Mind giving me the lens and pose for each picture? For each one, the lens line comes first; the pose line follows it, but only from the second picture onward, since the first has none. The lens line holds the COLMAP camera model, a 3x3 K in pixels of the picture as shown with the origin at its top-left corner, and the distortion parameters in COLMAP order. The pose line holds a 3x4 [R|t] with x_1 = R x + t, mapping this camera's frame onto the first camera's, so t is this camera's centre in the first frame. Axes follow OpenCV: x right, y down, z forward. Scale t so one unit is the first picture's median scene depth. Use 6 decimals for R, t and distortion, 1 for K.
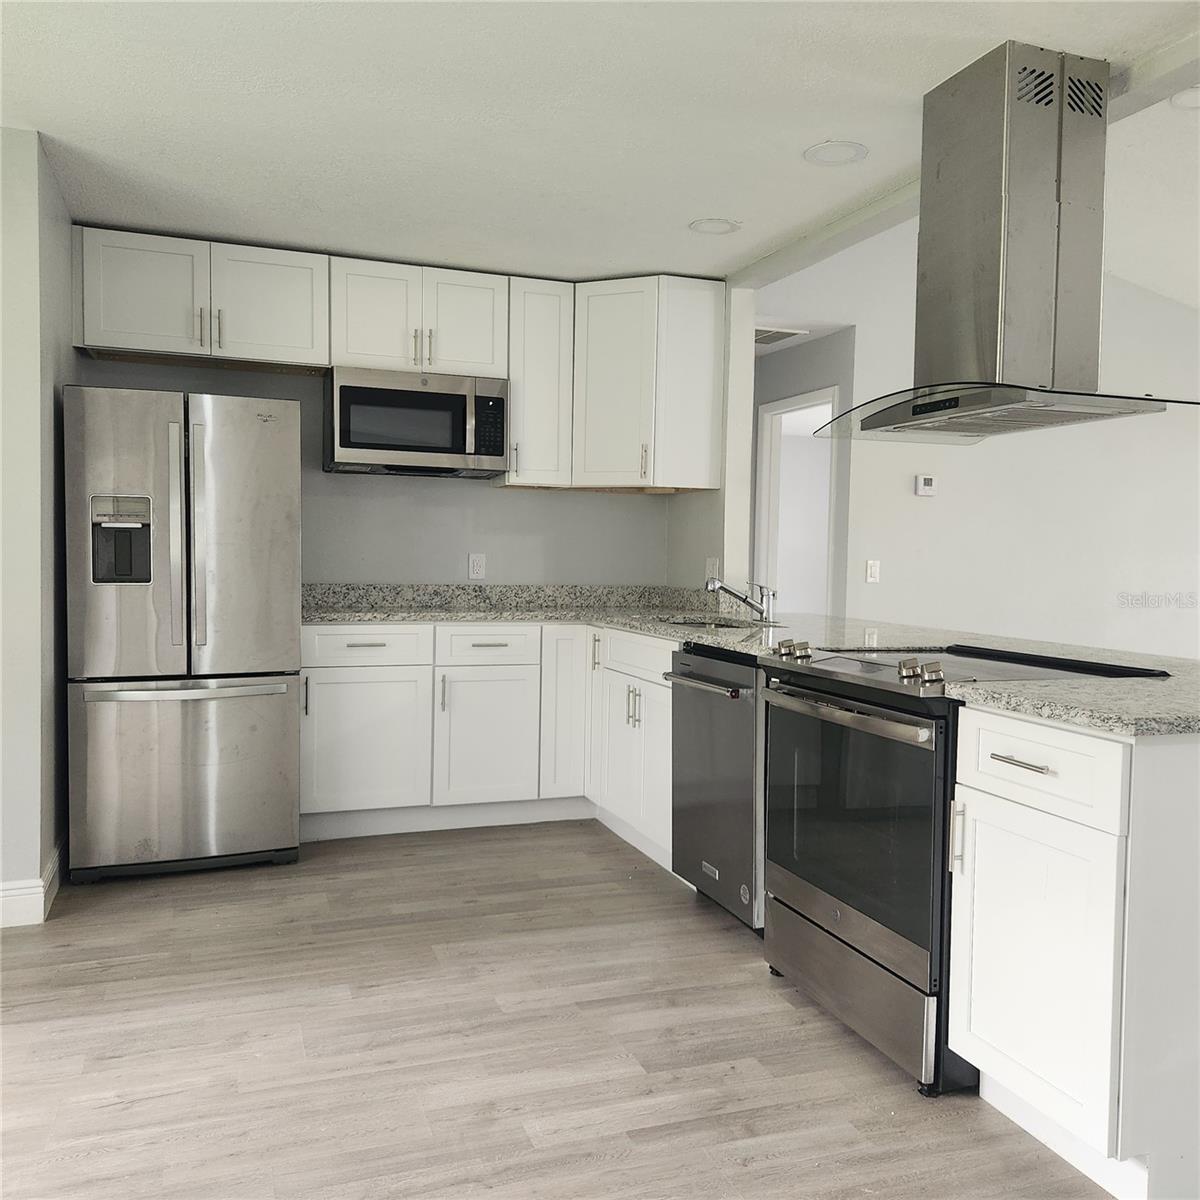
lens RADIAL K [[1073.0, 0, 616.9], [0, 1073.0, 596.3], [0, 0, 1]] dist [0.079216, -0.056356]
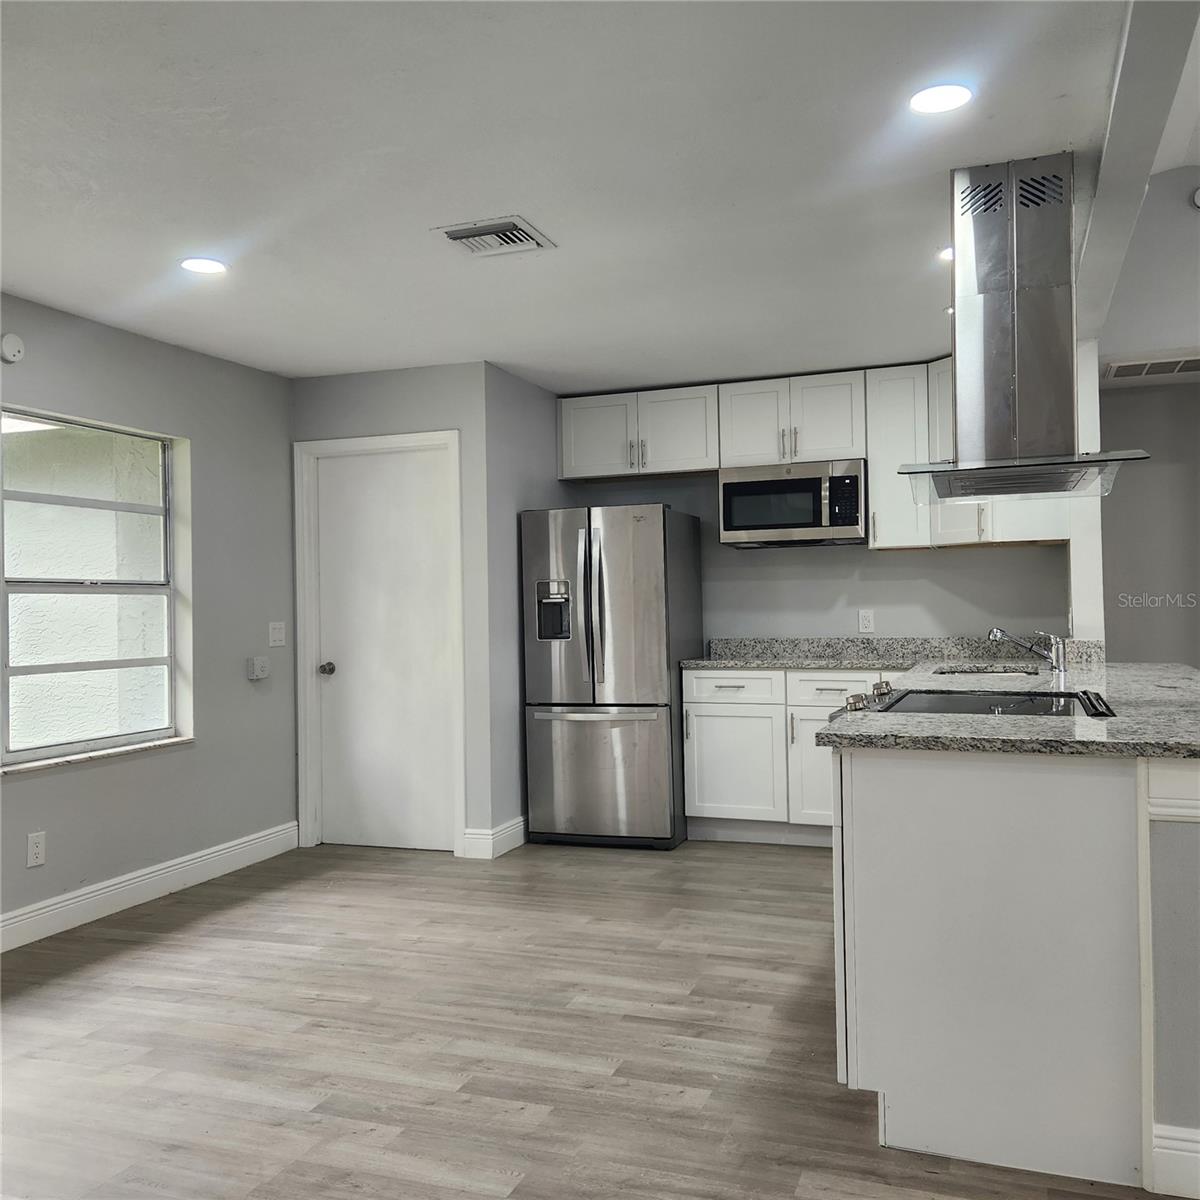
lens RADIAL K [[1106.2, 0, 600.0], [0, 1106.2, 600.0], [0, 0, 1]] dist [0.088272, -0.082928]
pose [[0.755571, -0.035195, -0.654120, 0.568953], [0.004002, 0.998785, -0.049116, 0.008142], [0.655054, 0.034493, 0.754794, -0.094240]]
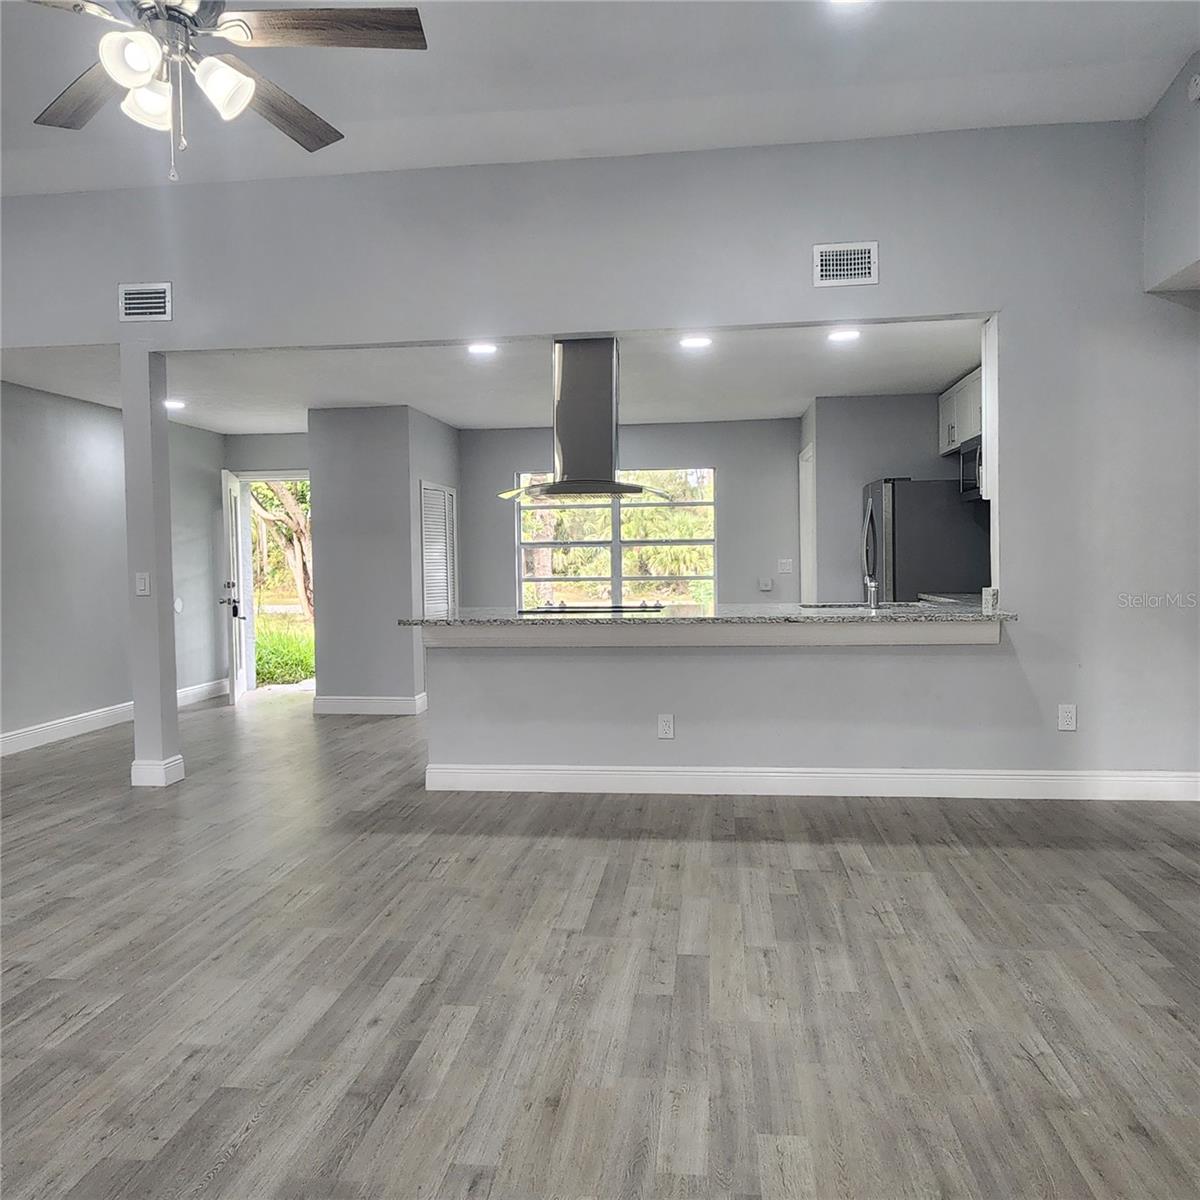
lens RADIAL K [[945.5, 0, 600.0], [0, 945.5, 600.0], [0, 0, 1]] dist [-0.002617, 0.002875]
pose [[-0.458787, 0.028857, -0.888078, 1.445645], [-0.030546, 0.998370, 0.048221, -0.036693], [0.888021, 0.049250, -0.457157, 1.369881]]
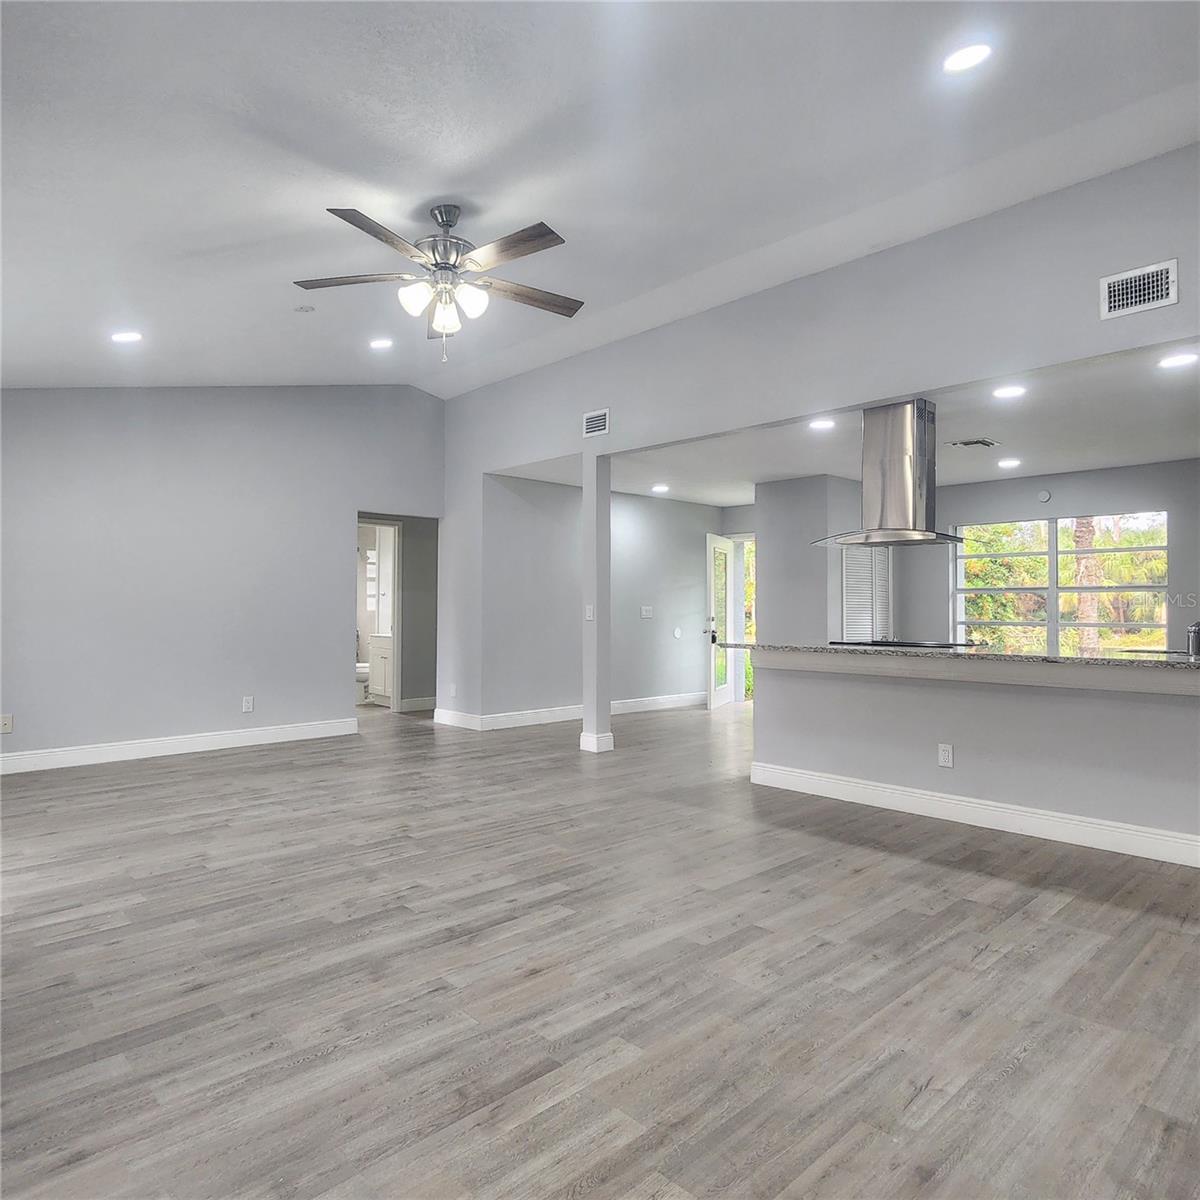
lens RADIAL K [[794.1, 0, 598.4], [0, 794.1, 597.1], [0, 0, 1]] dist [0.000570, -0.002962]
pose [[-0.917298, -0.029132, -0.397134, 1.198797], [-0.038412, 0.999143, 0.015431, -0.032839], [0.396344, 0.029409, -0.917631, 1.704440]]
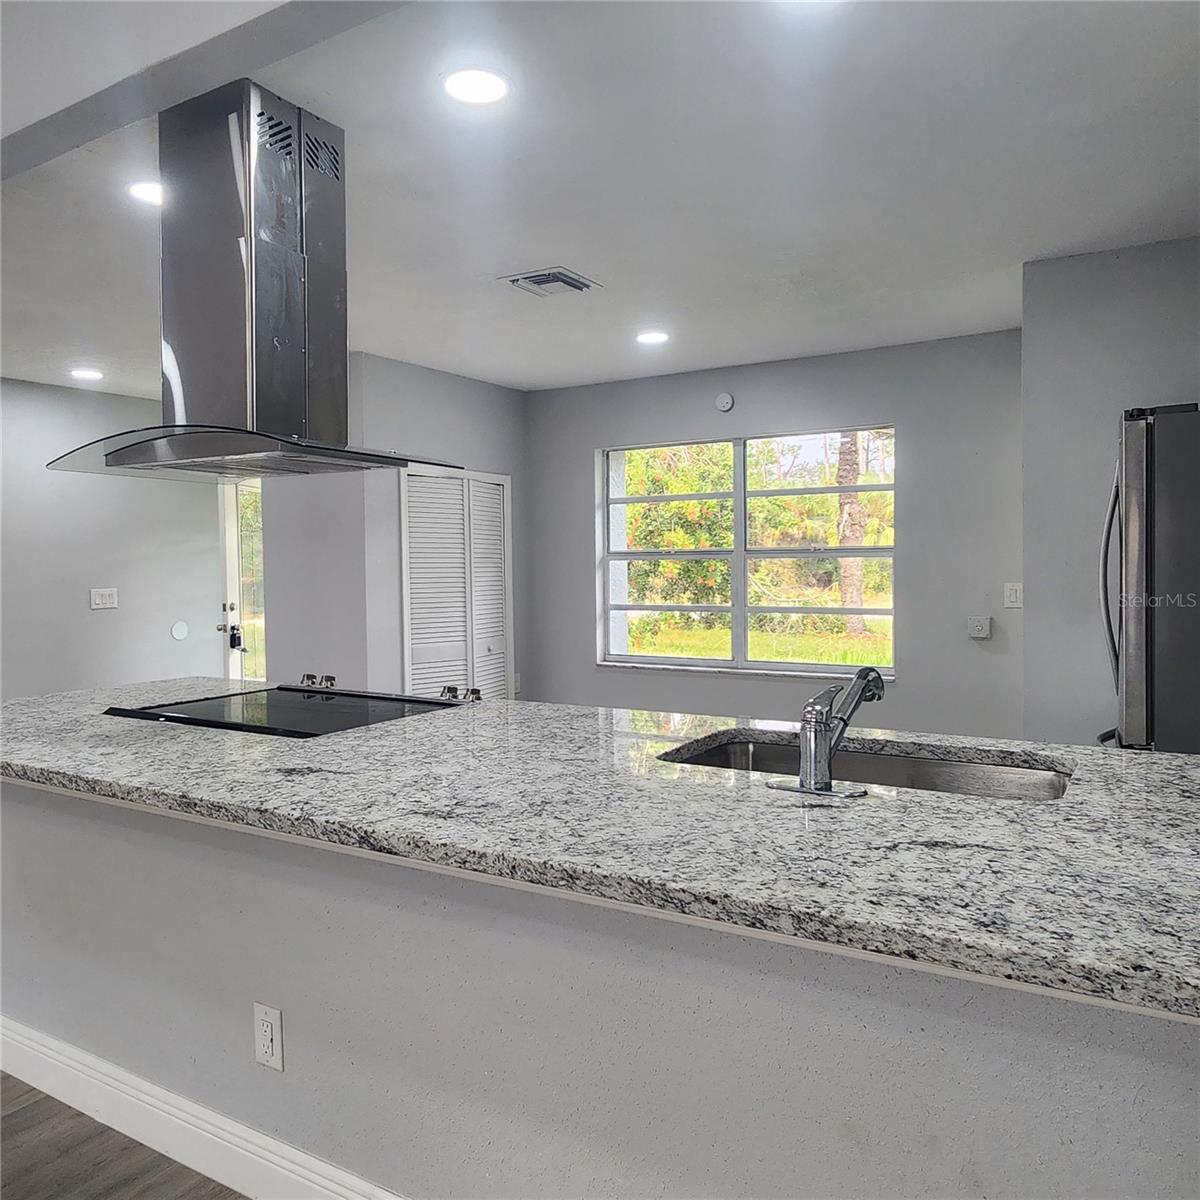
lens RADIAL K [[945.5, 0, 600.0], [0, 945.5, 600.0], [0, 0, 1]] dist [-0.002617, 0.002875]
pose [[-0.781247, 0.014449, -0.624054, 0.476893], [-0.029223, 0.997789, 0.059685, -0.073220], [0.623537, 0.064865, -0.779098, 1.360563]]
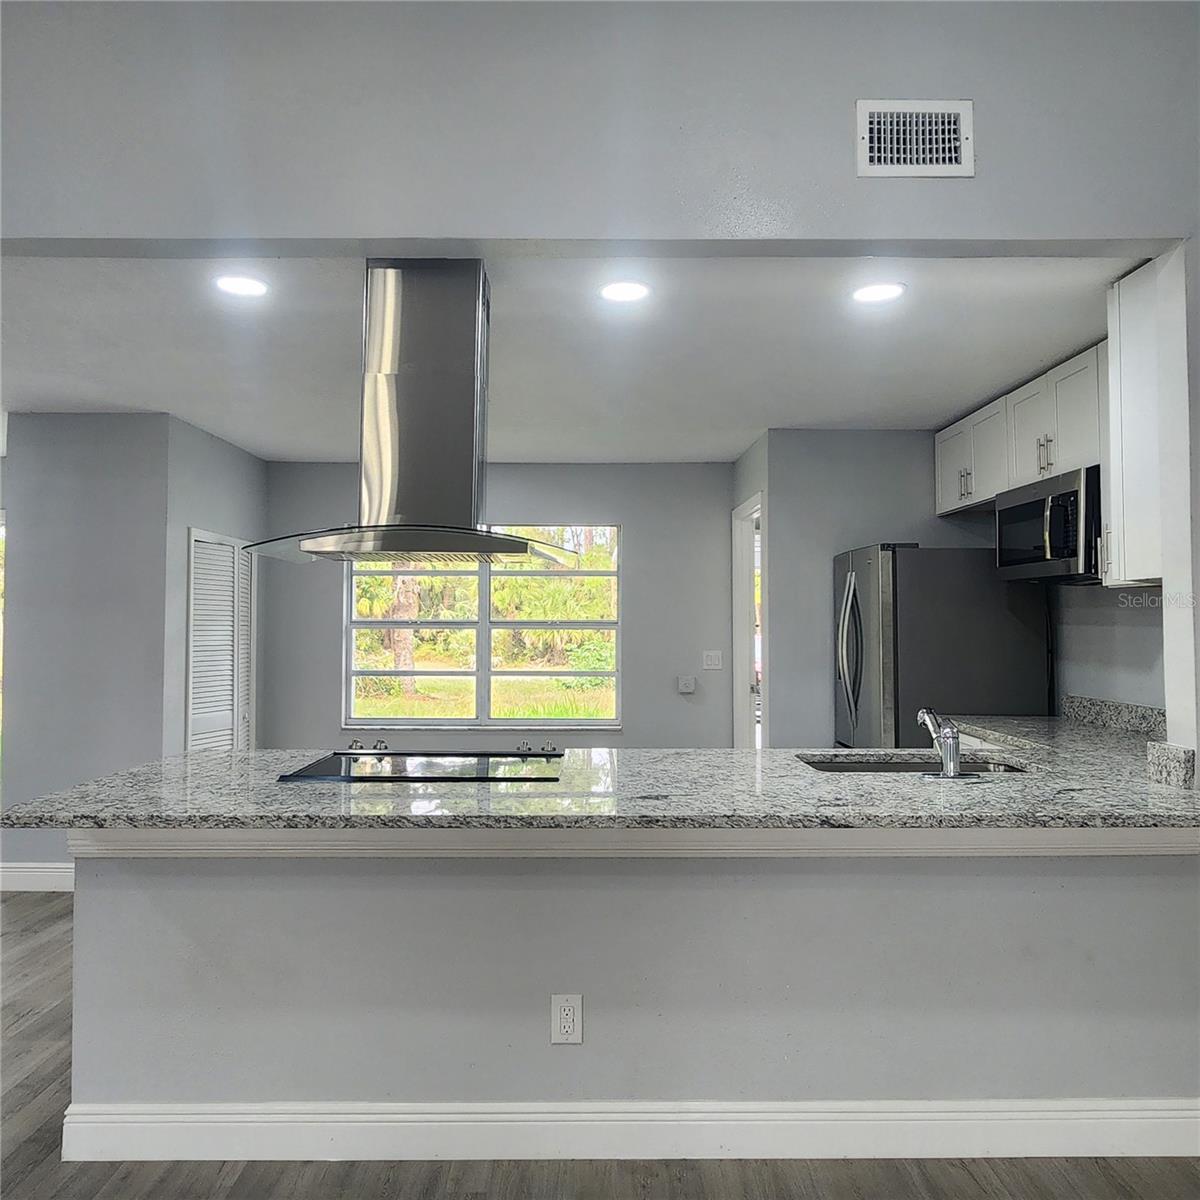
lens RADIAL K [[942.3, 0, 598.4], [0, 942.3, 589.6], [0, 0, 1]] dist [-0.009748, 0.000529]
pose [[-0.337711, -0.052310, -0.939795, 0.894213], [-0.048081, 0.998110, -0.038278, -0.071486], [0.940021, 0.032259, -0.339588, 1.106212]]
